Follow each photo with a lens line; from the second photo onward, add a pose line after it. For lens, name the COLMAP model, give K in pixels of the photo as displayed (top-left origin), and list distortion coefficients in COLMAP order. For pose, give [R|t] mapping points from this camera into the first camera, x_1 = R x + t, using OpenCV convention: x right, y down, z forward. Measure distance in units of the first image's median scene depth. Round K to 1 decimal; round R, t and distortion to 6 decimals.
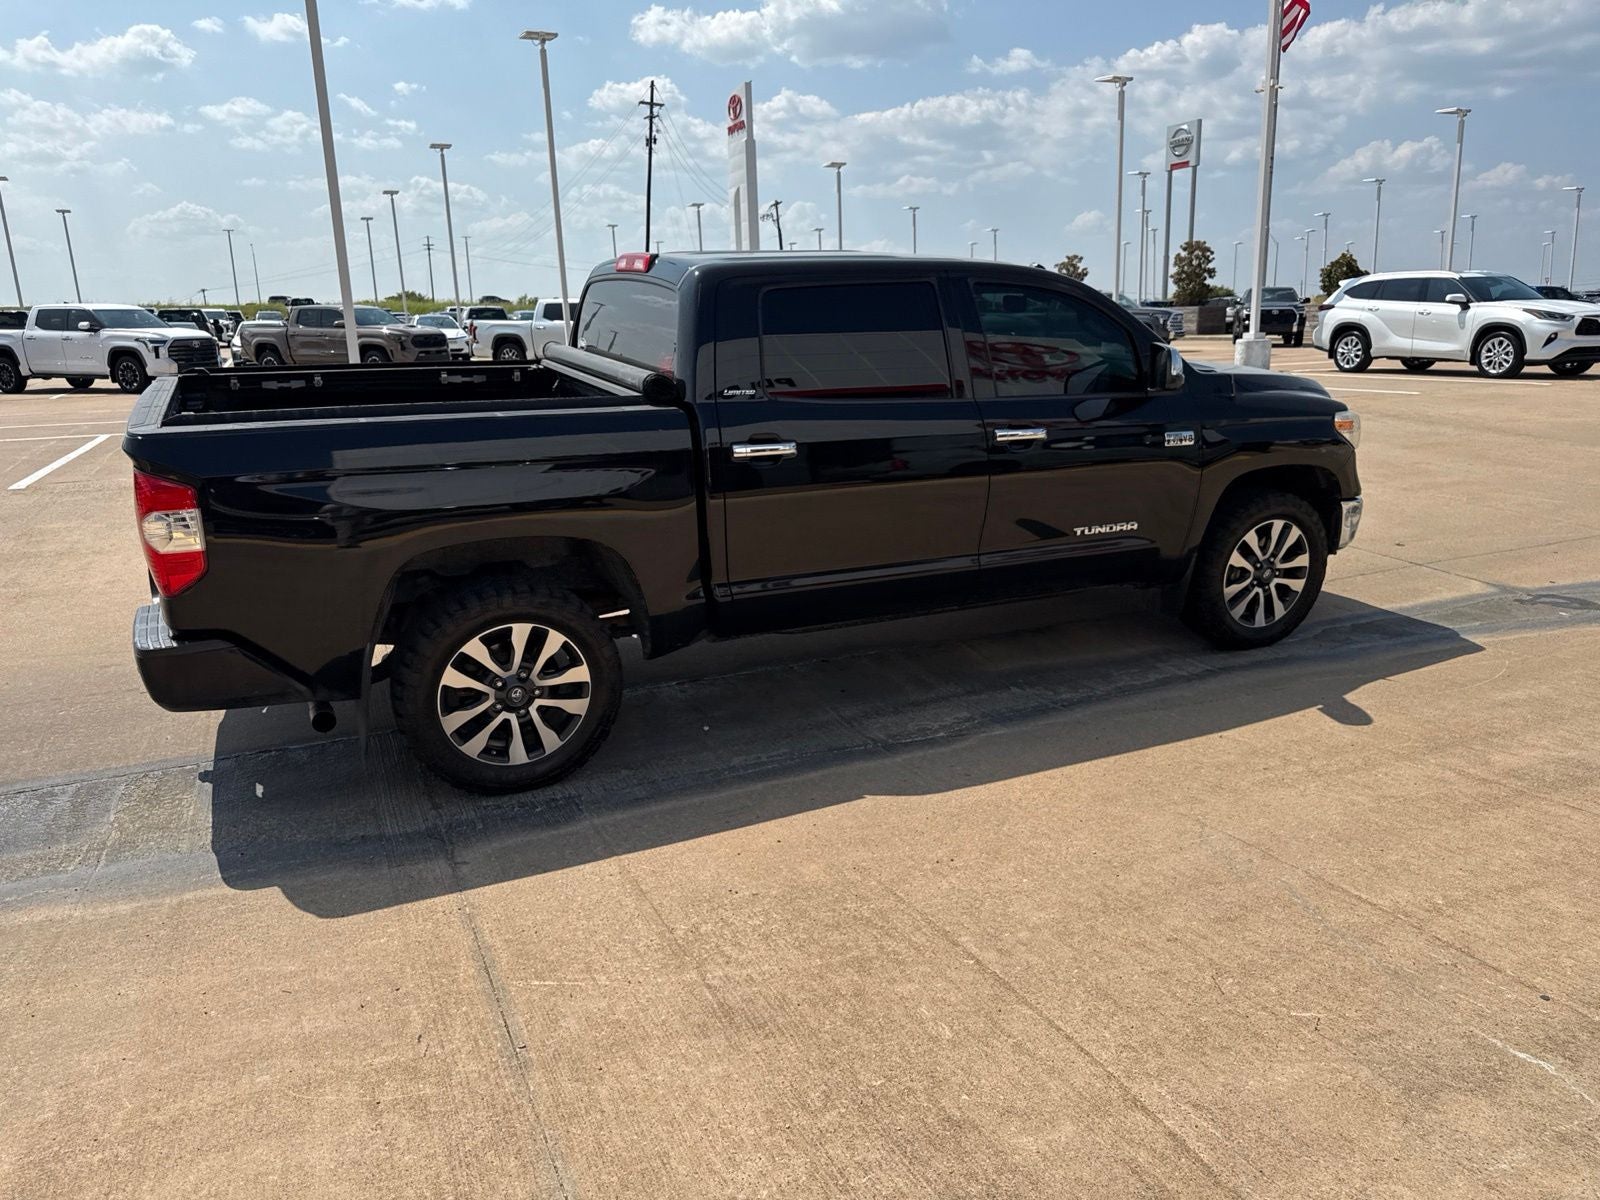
lens RADIAL K [[1144.6, 0, 797.0], [0, 1144.6, 599.0], [0, 0, 1]] dist [0.006919, -0.009577]
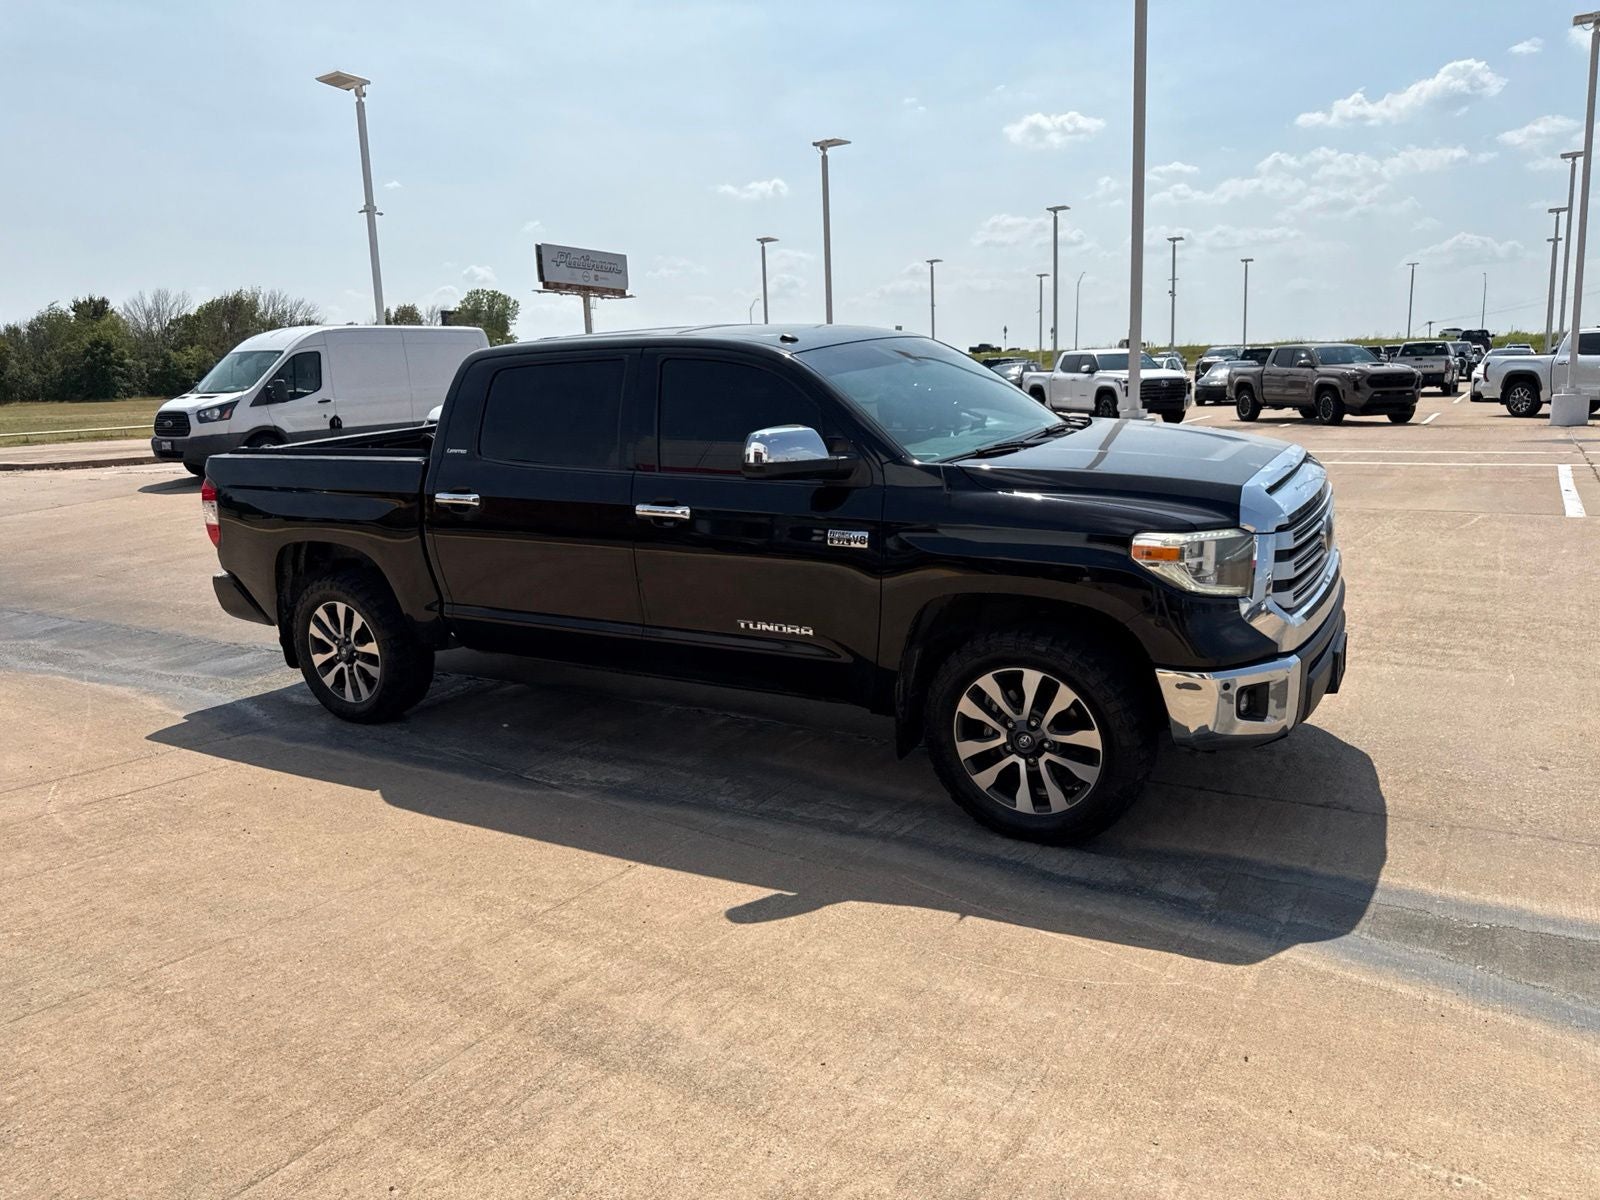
lens RADIAL K [[1142.9, 0, 794.7], [0, 1142.9, 585.1], [0, 0, 1]] dist [0.017319, -0.022899]
pose [[0.553894, 0.148098, -0.819310, 1.075859], [-0.179136, 0.982204, 0.056438, -0.158111], [0.813088, 0.115508, 0.570566, 0.547886]]
